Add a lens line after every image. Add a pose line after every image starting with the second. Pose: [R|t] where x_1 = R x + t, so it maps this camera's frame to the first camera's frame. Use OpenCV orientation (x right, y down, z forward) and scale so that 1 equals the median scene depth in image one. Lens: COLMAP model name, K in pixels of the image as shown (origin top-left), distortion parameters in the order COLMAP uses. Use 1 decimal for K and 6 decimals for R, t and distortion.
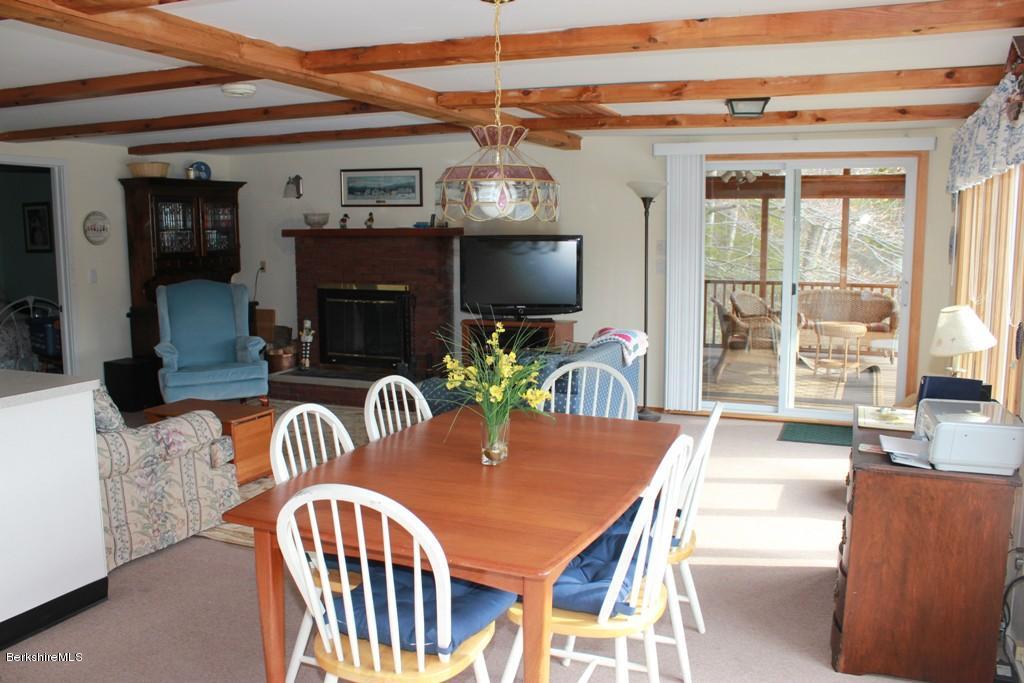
lens RADIAL K [[862.1, 0, 512.0], [0, 862.1, 341.5], [0, 0, 1]] dist [-0.166863, 0.155819]
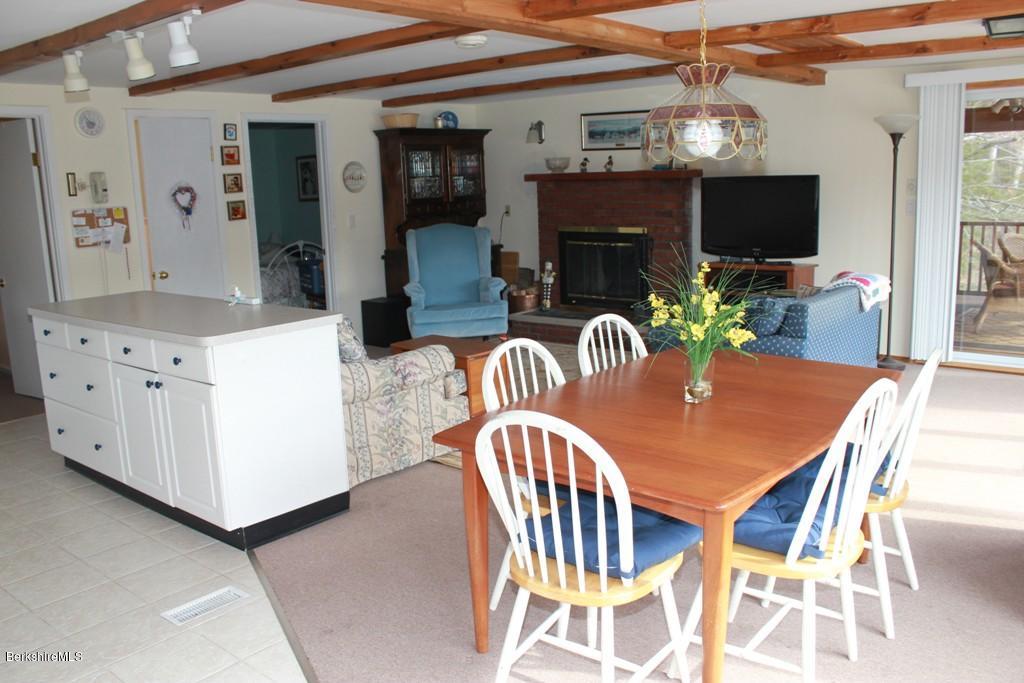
lens RADIAL K [[862.1, 0, 512.0], [0, 862.1, 341.5], [0, 0, 1]] dist [-0.166863, 0.155819]
pose [[0.955647, 0.026614, -0.293309, 0.044070], [-0.007661, 0.997818, 0.065577, 0.004684], [0.294414, -0.060421, 0.953766, -0.015298]]
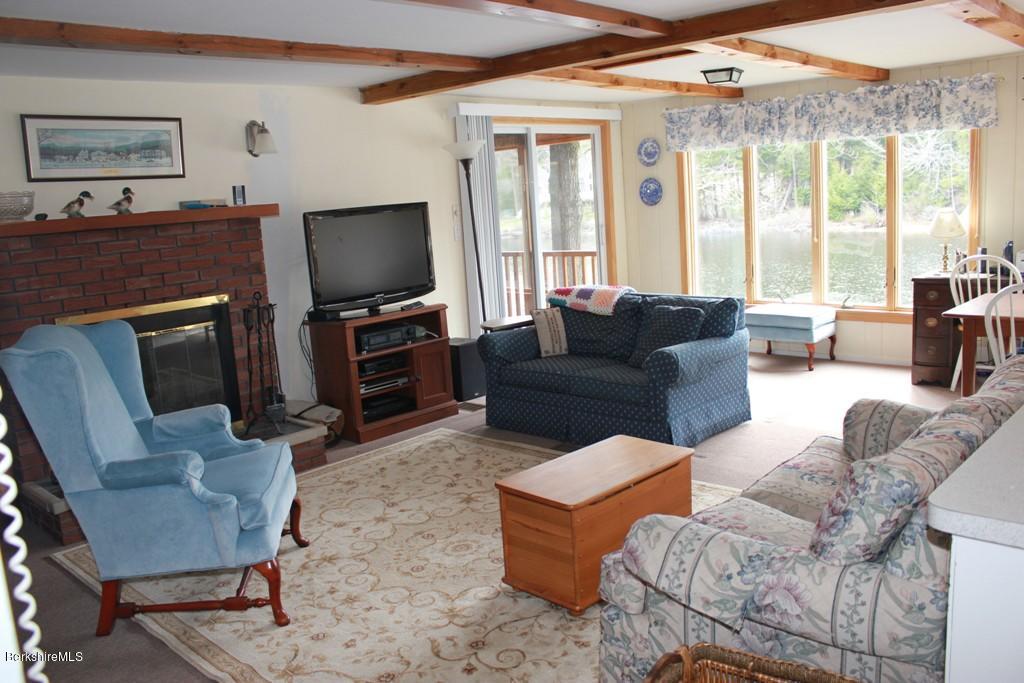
lens RADIAL K [[862.1, 0, 512.0], [0, 862.1, 341.5], [0, 0, 1]] dist [-0.166863, 0.155819]
pose [[0.355335, -0.175691, 0.918079, -1.081185], [0.187742, 0.975577, 0.114030, -0.104982], [-0.915691, 0.131843, 0.379641, 0.932757]]
